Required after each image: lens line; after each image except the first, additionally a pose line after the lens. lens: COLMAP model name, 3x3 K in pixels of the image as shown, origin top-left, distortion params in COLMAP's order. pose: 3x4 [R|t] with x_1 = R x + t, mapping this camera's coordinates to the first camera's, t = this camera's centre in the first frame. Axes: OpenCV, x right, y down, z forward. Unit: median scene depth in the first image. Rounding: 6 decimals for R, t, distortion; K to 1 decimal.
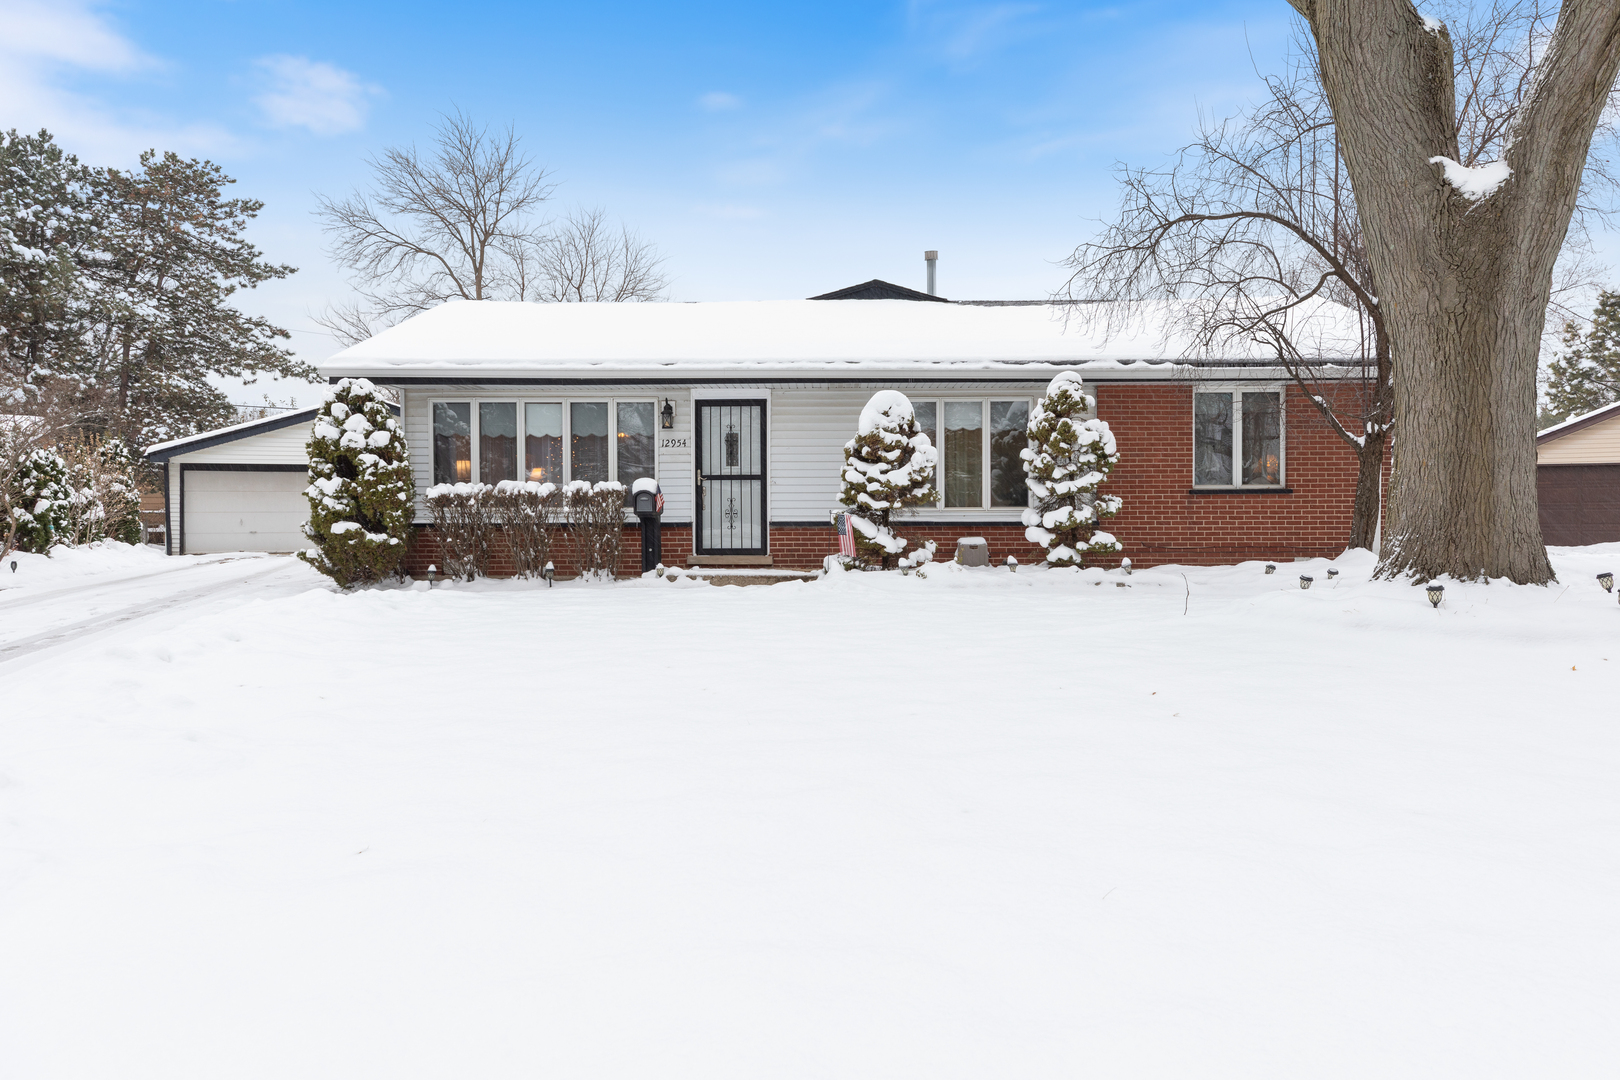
lens RADIAL K [[1162.8, 0, 810.0], [0, 1162.8, 540.0], [0, 0, 1]] dist [0.004102, 0.002795]
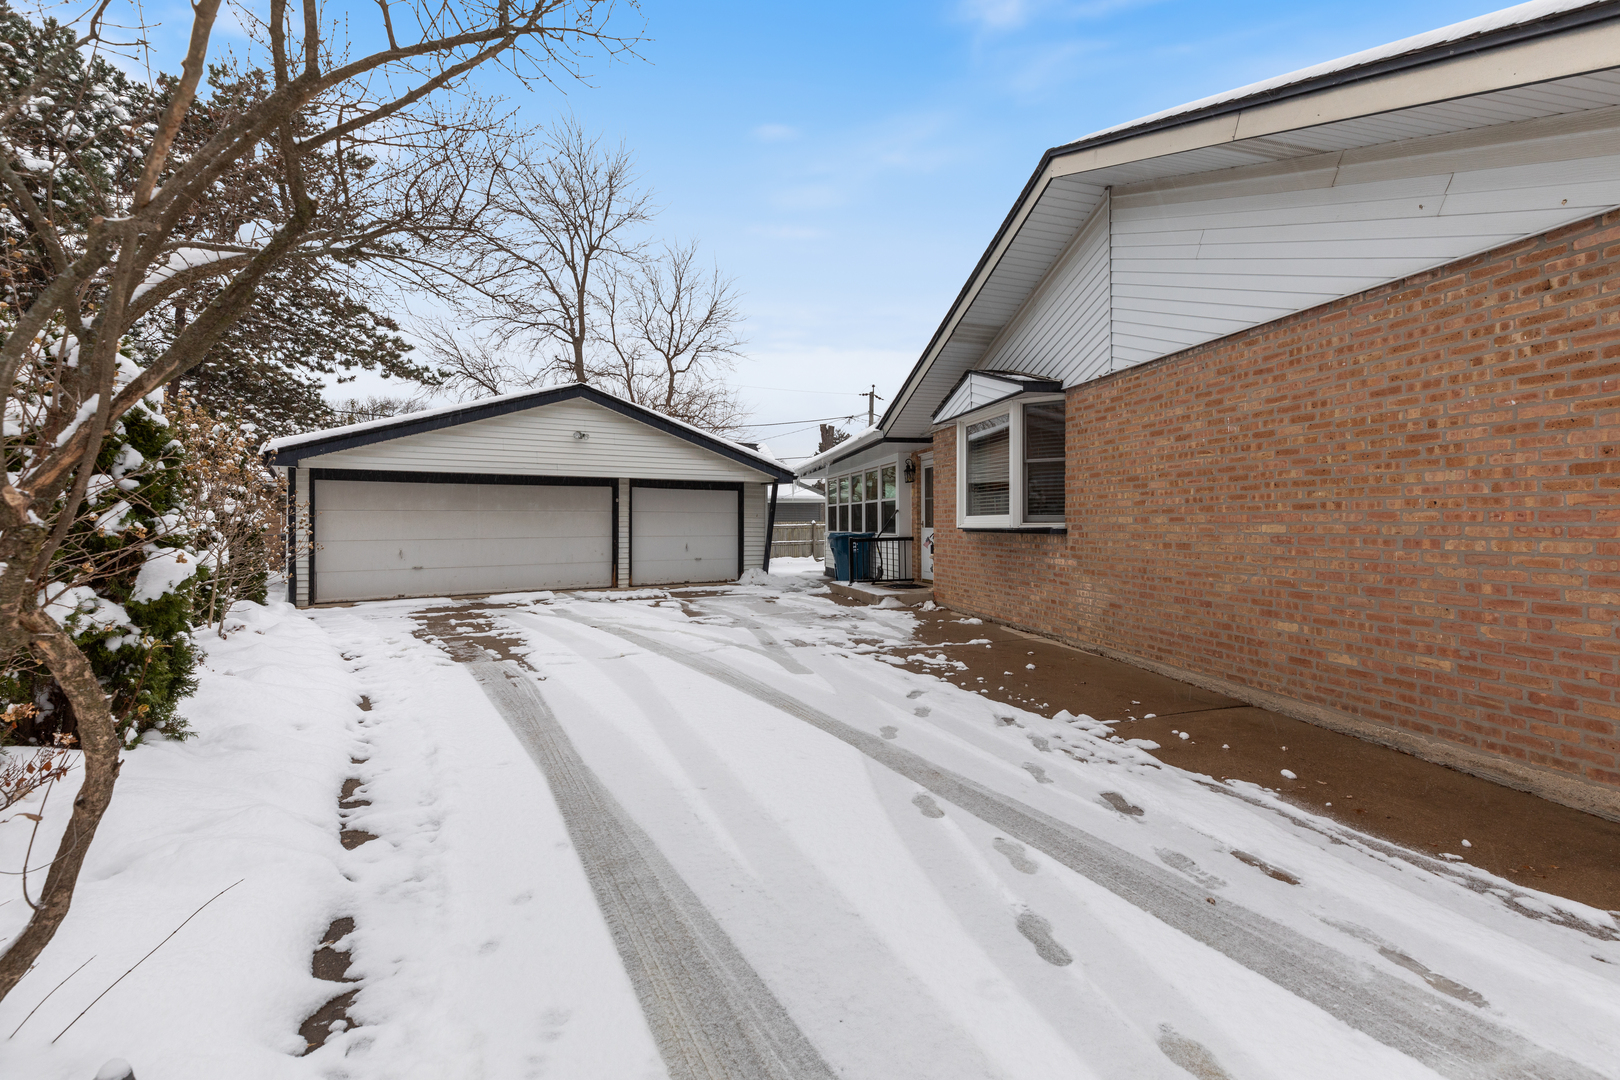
lens RADIAL K [[736.7, 0, 808.8], [0, 736.7, 522.6], [0, 0, 1]] dist [0.001399, 0.000457]
pose [[0.971996, -0.005746, 0.234928, -0.633438], [0.010419, 0.999772, -0.018655, -0.041694], [-0.234767, 0.020580, 0.971834, 0.910747]]
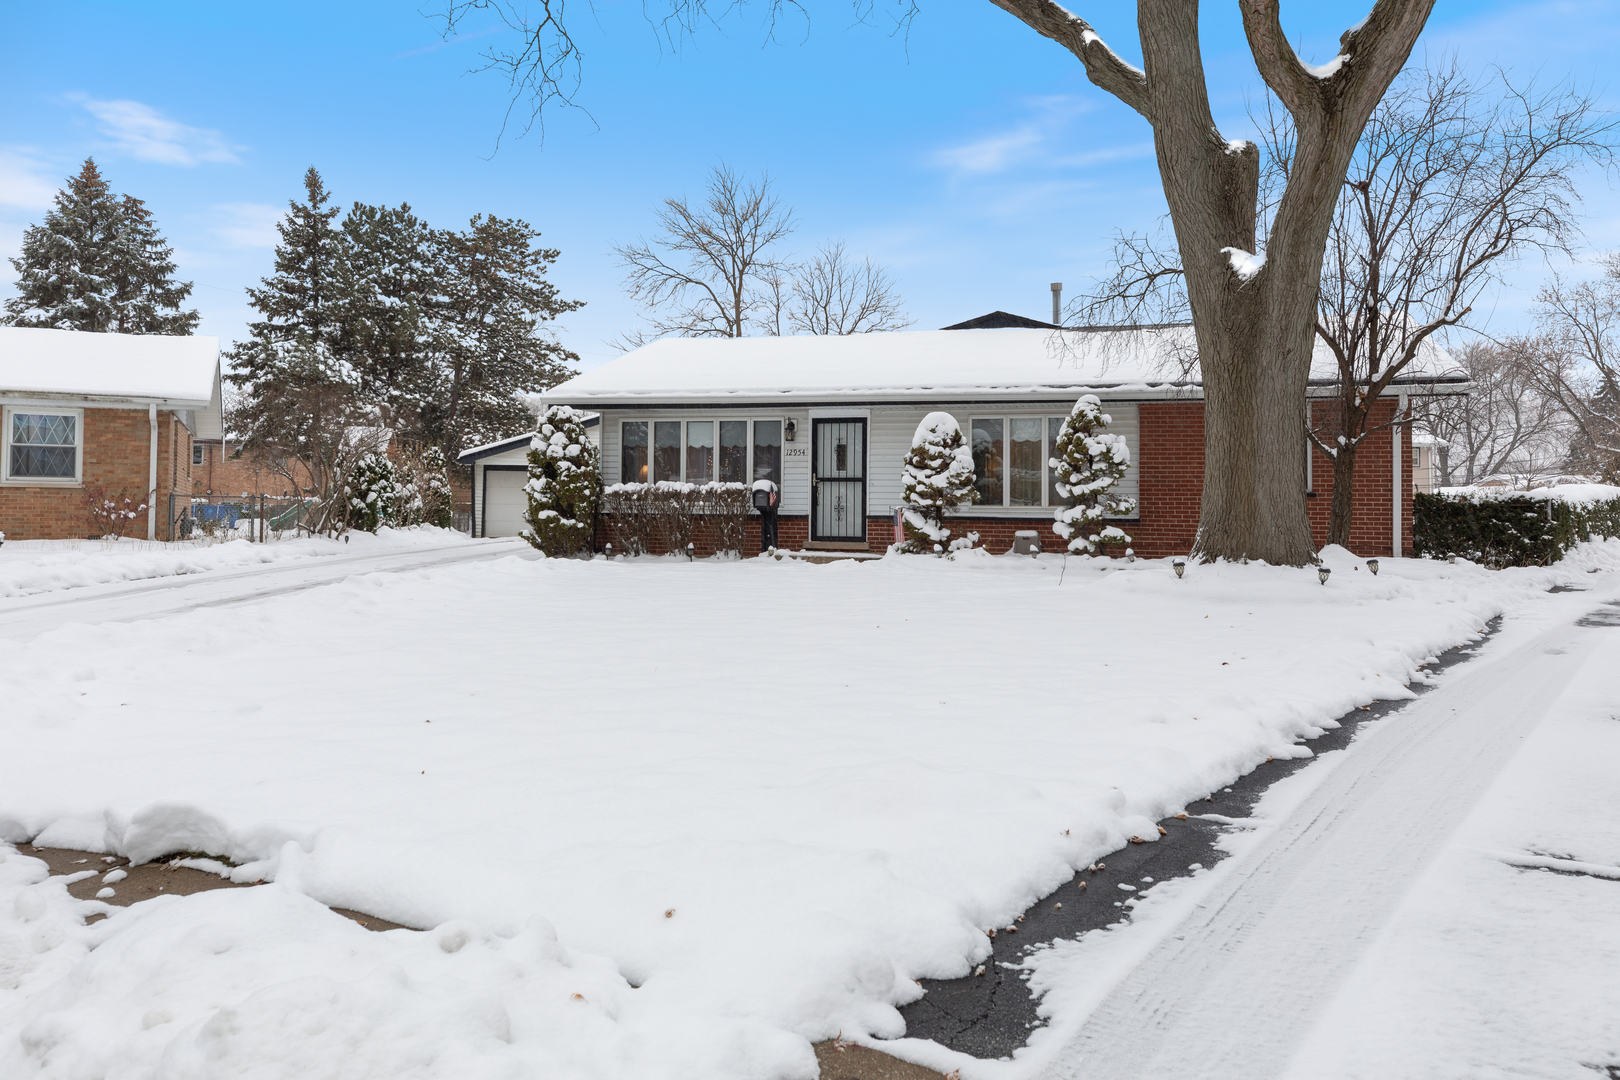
lens RADIAL K [[1186.5, 0, 807.3], [0, 1186.5, 483.5], [0, 0, 1]] dist [-0.002066, 0.000160]
pose [[0.963568, 0.007236, -0.267367, 0.241694], [-0.020029, 0.998779, -0.045152, 0.008807], [0.266714, 0.048862, 0.962536, -0.241423]]
